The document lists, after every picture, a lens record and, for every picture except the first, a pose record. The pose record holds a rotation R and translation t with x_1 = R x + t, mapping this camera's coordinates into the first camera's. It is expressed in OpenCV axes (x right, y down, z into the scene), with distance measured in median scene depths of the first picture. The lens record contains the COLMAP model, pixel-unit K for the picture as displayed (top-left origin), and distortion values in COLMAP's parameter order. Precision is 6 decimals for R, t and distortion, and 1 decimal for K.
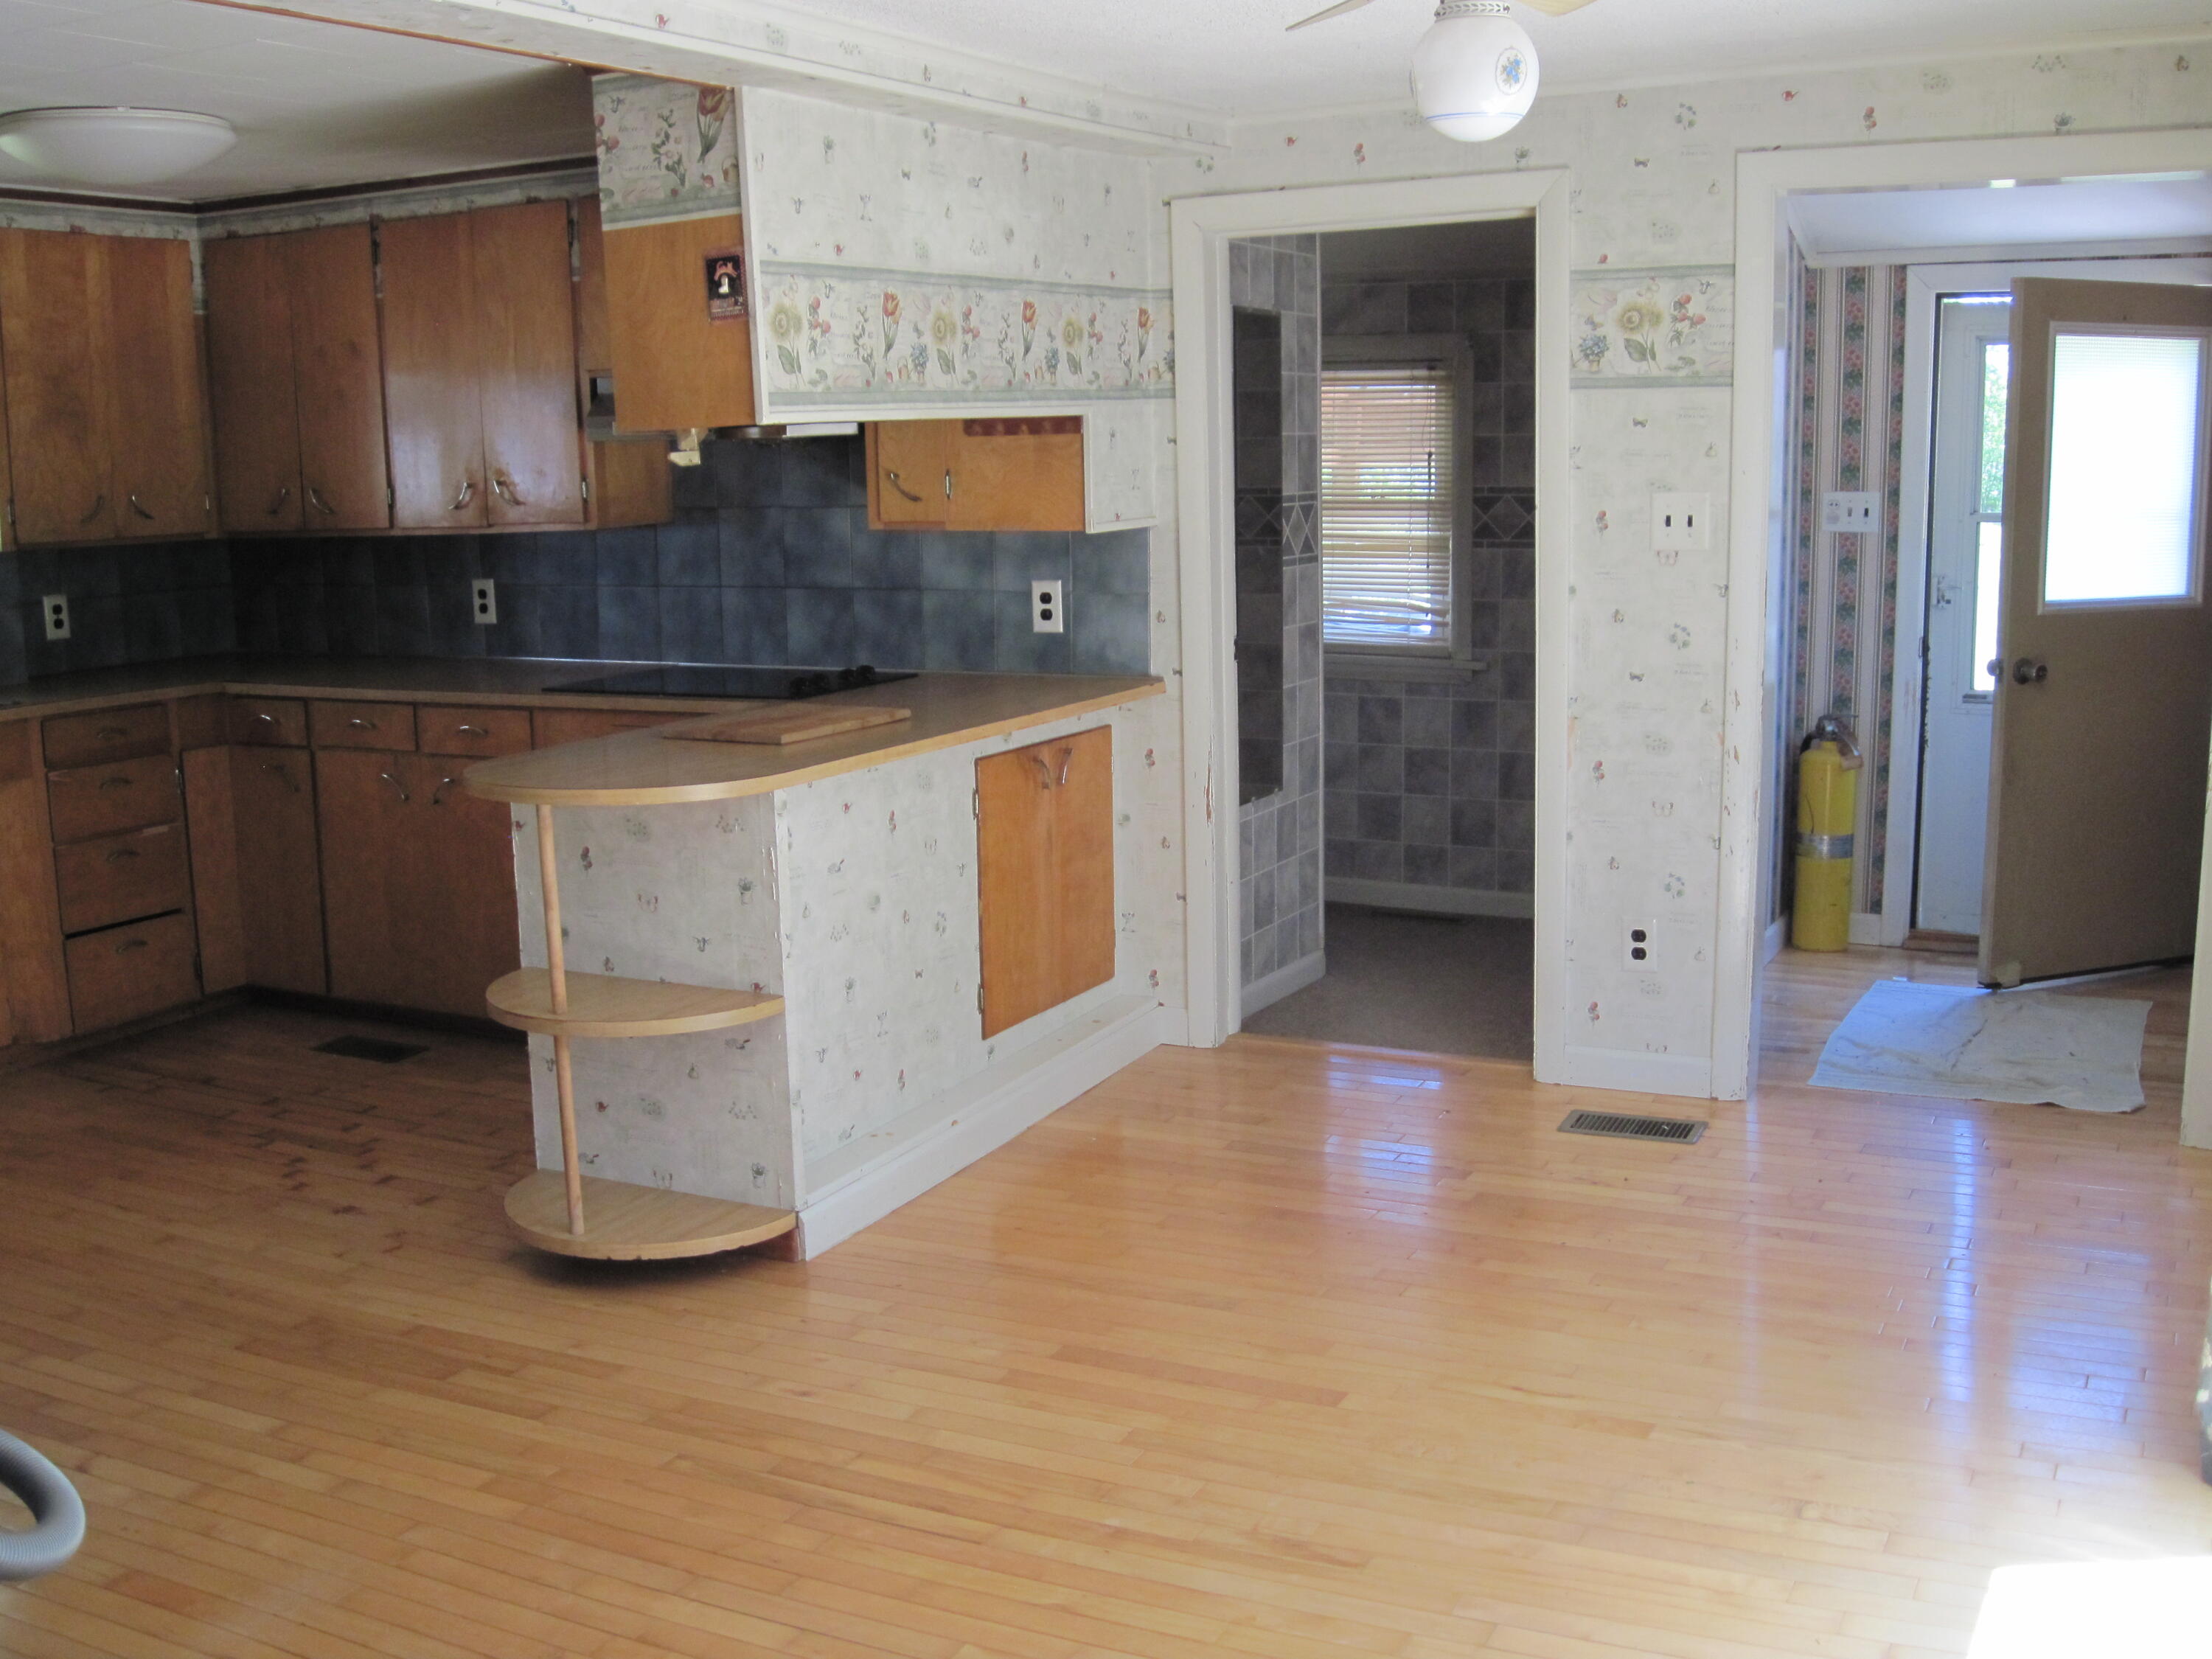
lens RADIAL K [[2315.2, 0, 1106.6], [0, 2315.2, 829.9], [0, 0, 1]] dist [-0.097755, 0.000000]
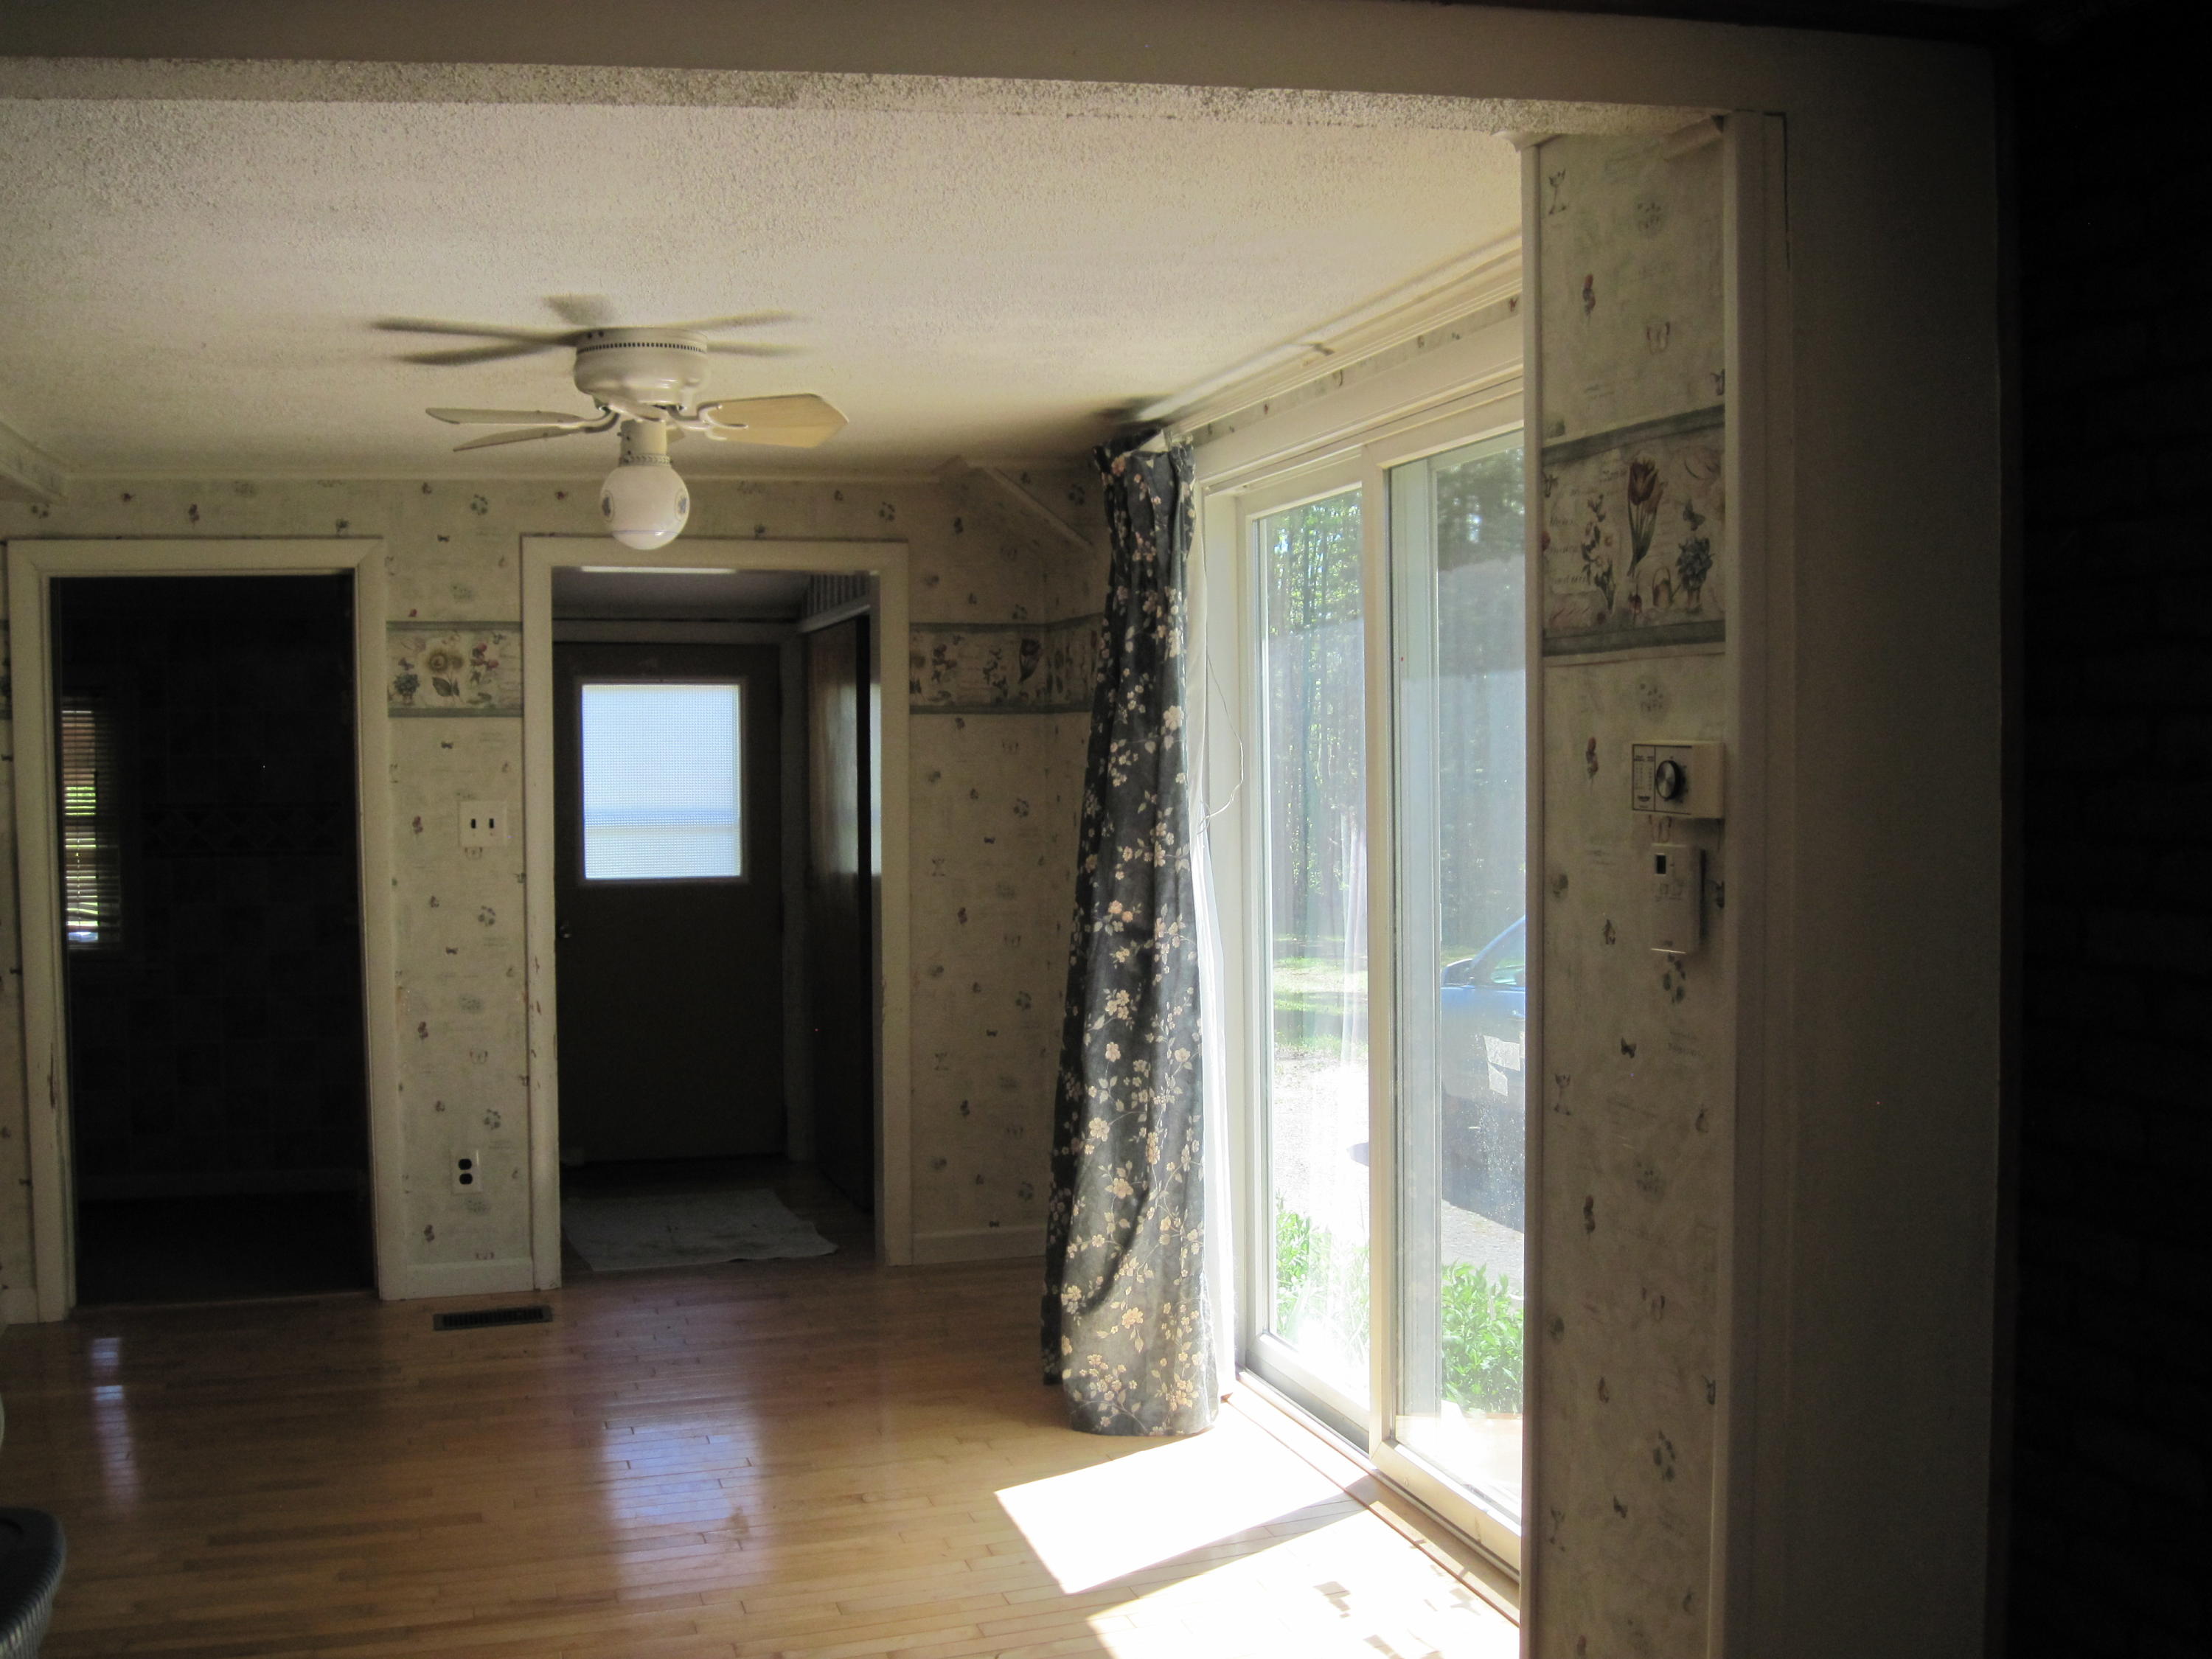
lens RADIAL K [[2315.2, 0, 1106.0], [0, 2315.2, 829.9], [0, 0, 1]] dist [-0.097755, 0.000000]
pose [[0.718364, -0.007470, 0.695627, -0.375529], [0.107634, 0.989095, -0.100531, 0.030580], [-0.687290, 0.147091, 0.711334, -0.117814]]
